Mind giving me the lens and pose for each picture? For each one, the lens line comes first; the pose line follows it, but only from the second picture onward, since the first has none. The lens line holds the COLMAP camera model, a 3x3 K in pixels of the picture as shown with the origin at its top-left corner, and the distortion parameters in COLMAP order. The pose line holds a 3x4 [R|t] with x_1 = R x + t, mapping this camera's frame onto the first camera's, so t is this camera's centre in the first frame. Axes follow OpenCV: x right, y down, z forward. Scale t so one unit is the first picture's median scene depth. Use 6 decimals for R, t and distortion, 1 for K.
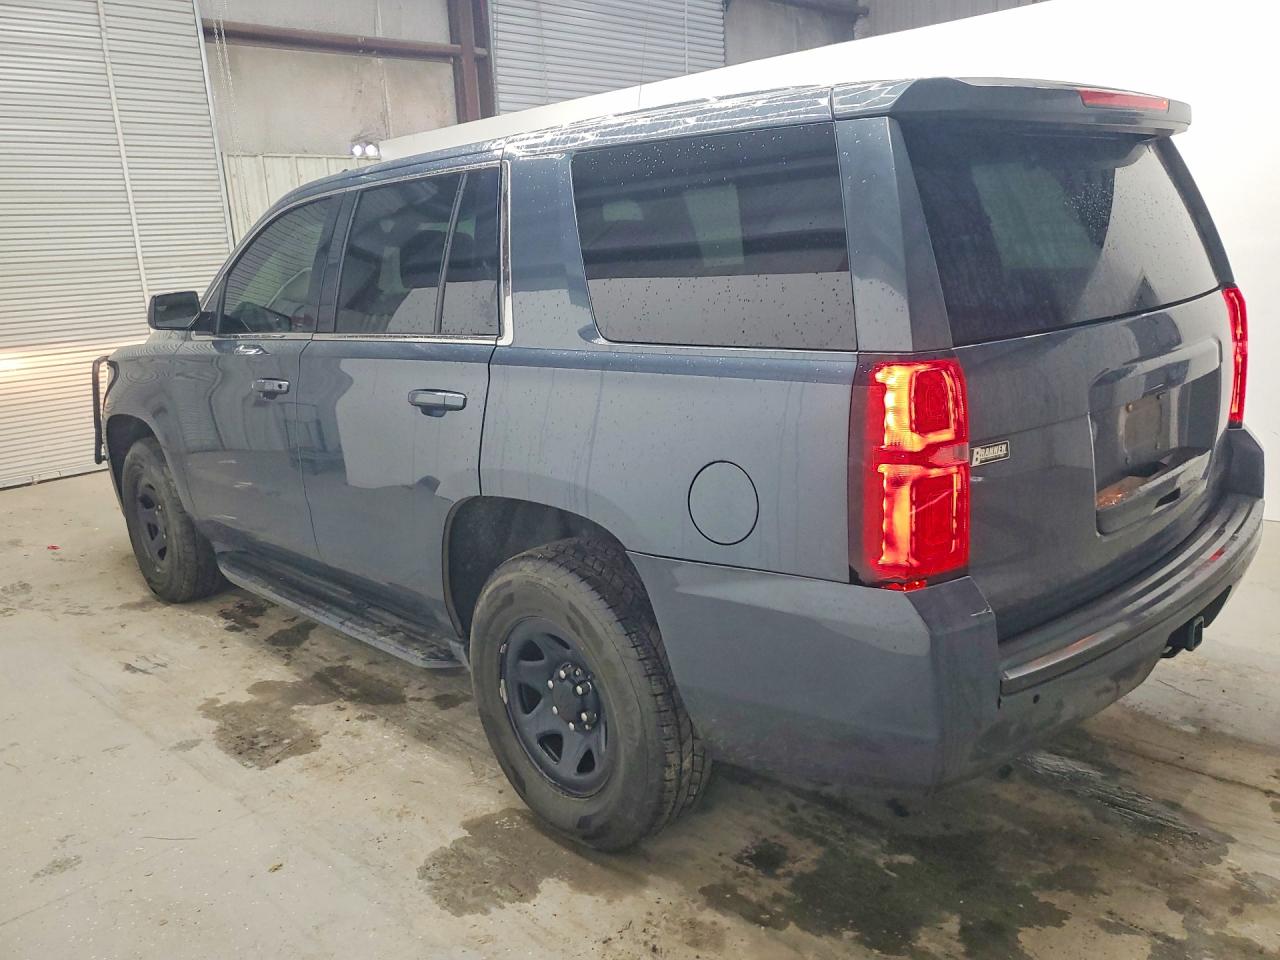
lens RADIAL K [[1013.0, 0, 637.4], [0, 1013.0, 482.3], [0, 0, 1]] dist [0.003394, -0.002137]
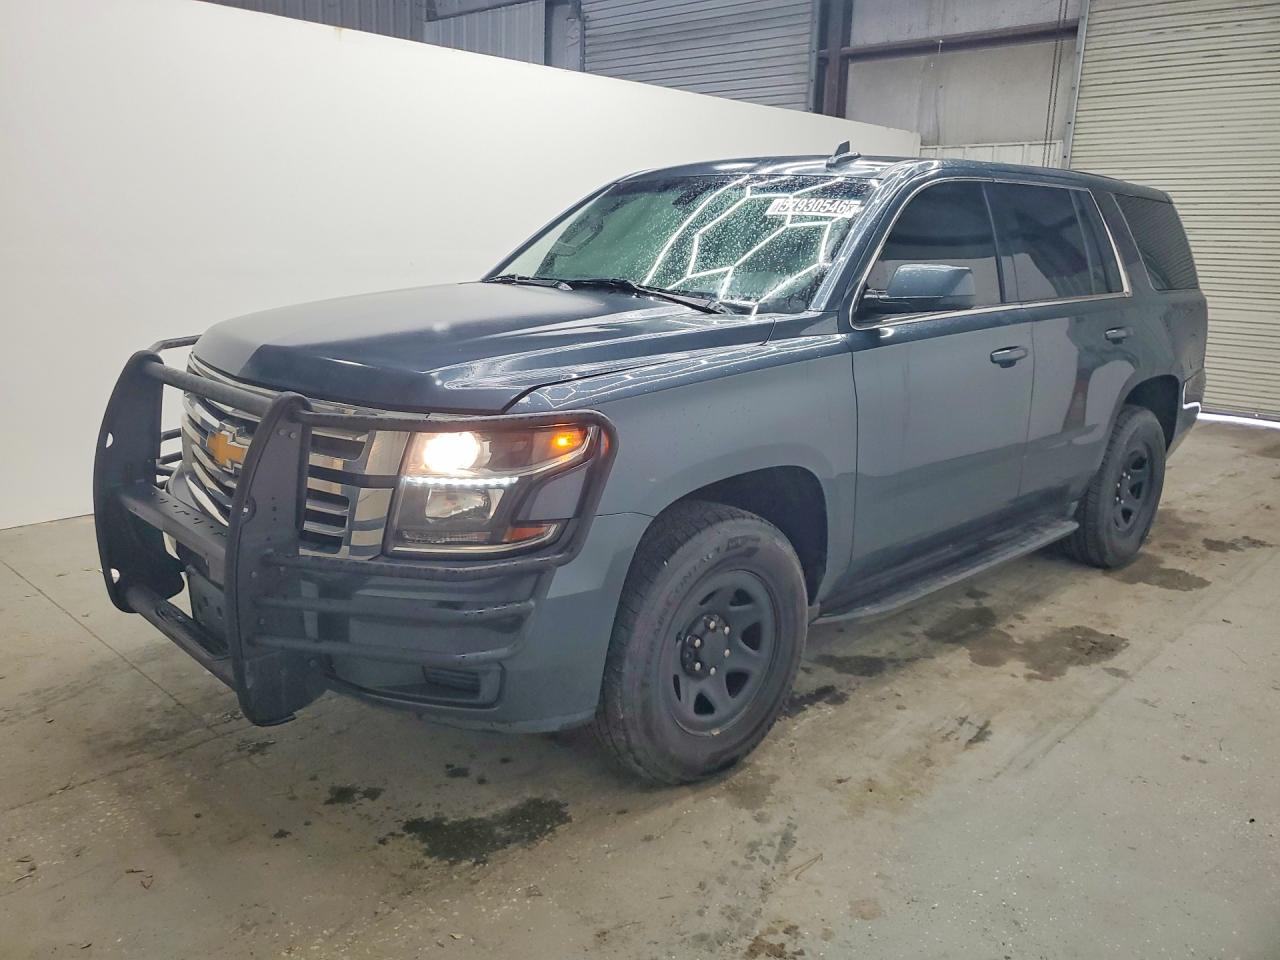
lens RADIAL K [[1013.0, 0, 638.5], [0, 1013.0, 477.6], [0, 0, 1]] dist [0.003394, -0.002137]
pose [[0.005635, -0.191356, 0.981504, -1.411151], [0.219010, 0.957927, 0.185502, -0.248661], [-0.975706, 0.213914, 0.047307, 1.335651]]
